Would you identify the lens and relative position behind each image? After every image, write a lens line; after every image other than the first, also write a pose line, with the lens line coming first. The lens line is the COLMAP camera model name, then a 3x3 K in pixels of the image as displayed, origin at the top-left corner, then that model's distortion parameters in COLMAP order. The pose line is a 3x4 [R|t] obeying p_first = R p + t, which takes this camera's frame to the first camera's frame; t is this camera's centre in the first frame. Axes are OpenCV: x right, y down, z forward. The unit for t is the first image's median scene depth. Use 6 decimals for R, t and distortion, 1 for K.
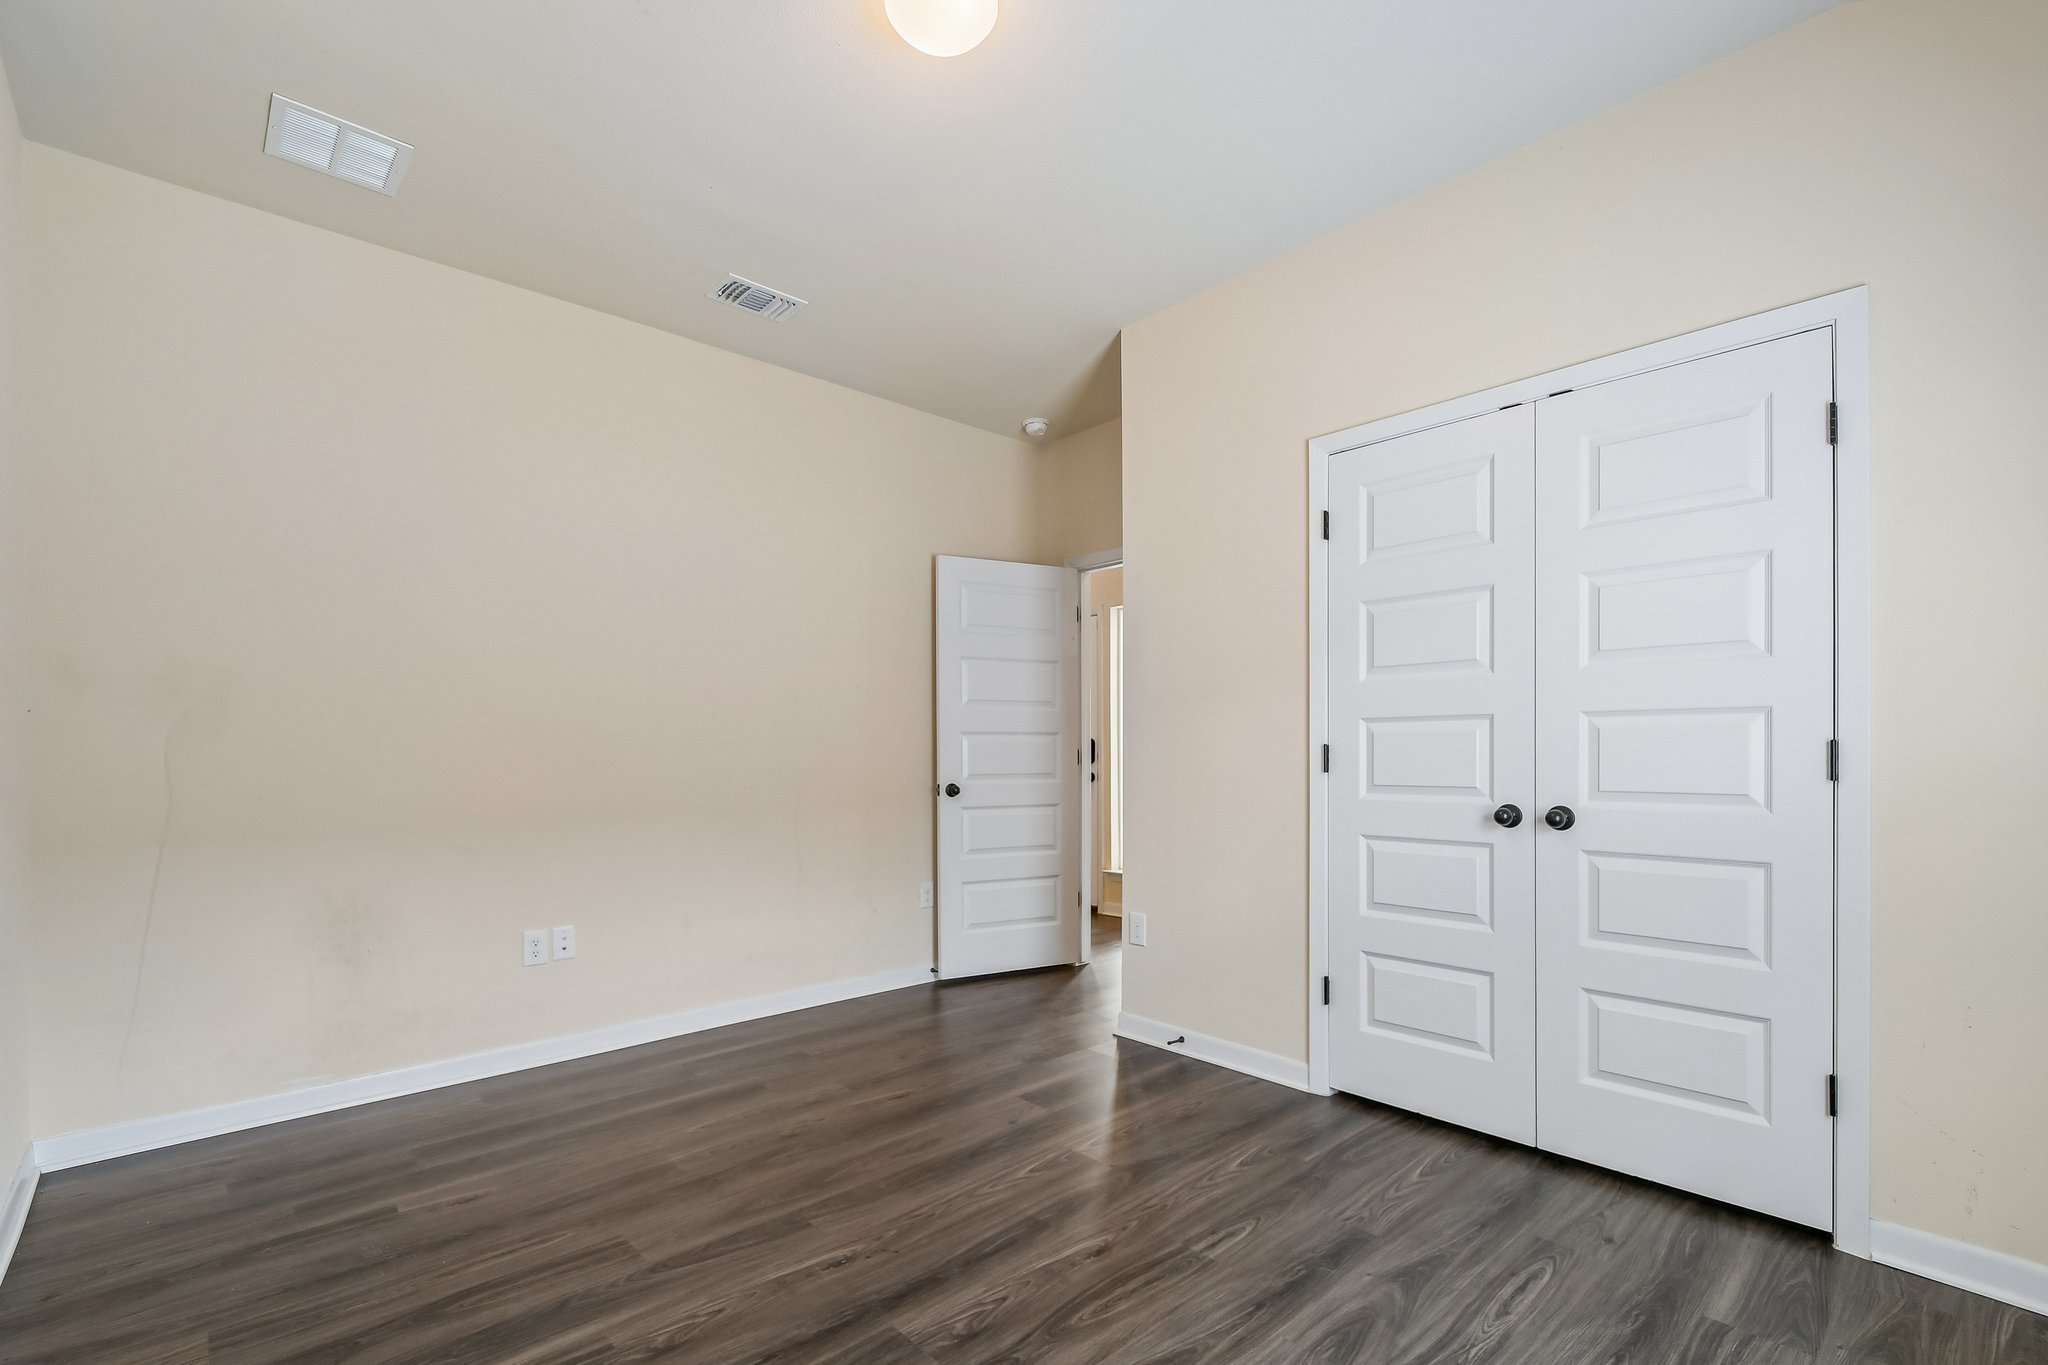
lens RADIAL K [[910.3, 0, 1011.3], [0, 910.3, 752.5], [0, 0, 1]] dist [-0.002149, -0.000462]
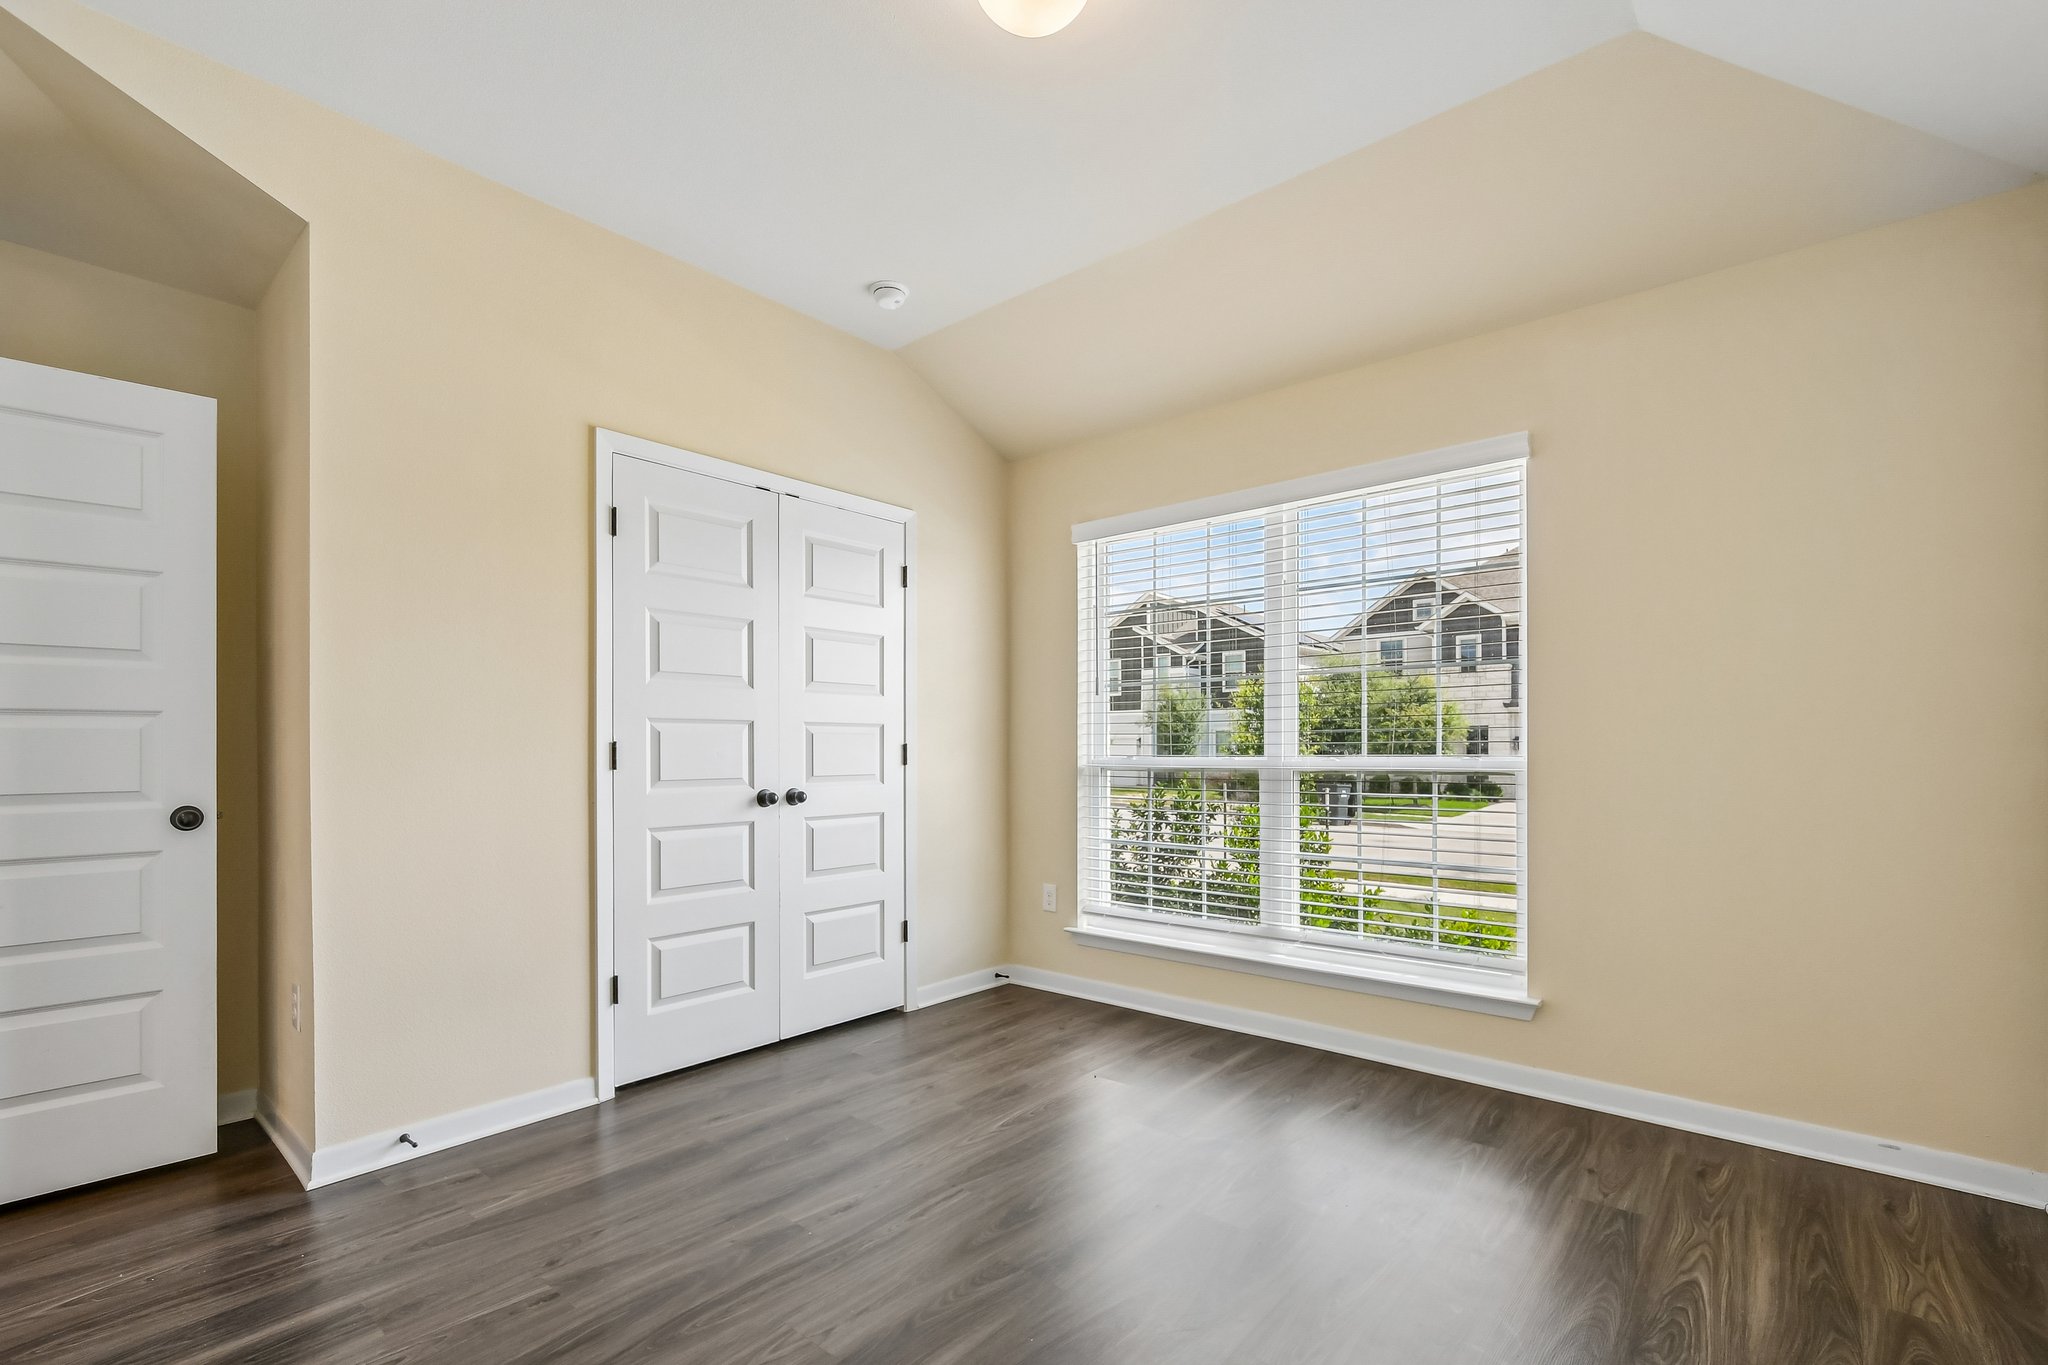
lens RADIAL K [[910.3, 0, 1011.3], [0, 910.3, 752.5], [0, 0, 1]] dist [-0.002149, -0.000462]
pose [[-0.116196, 0.002500, 0.993223, -0.909971], [0.007421, 0.999971, -0.001649, 0.008476], [-0.993199, 0.007179, -0.116211, 0.898353]]
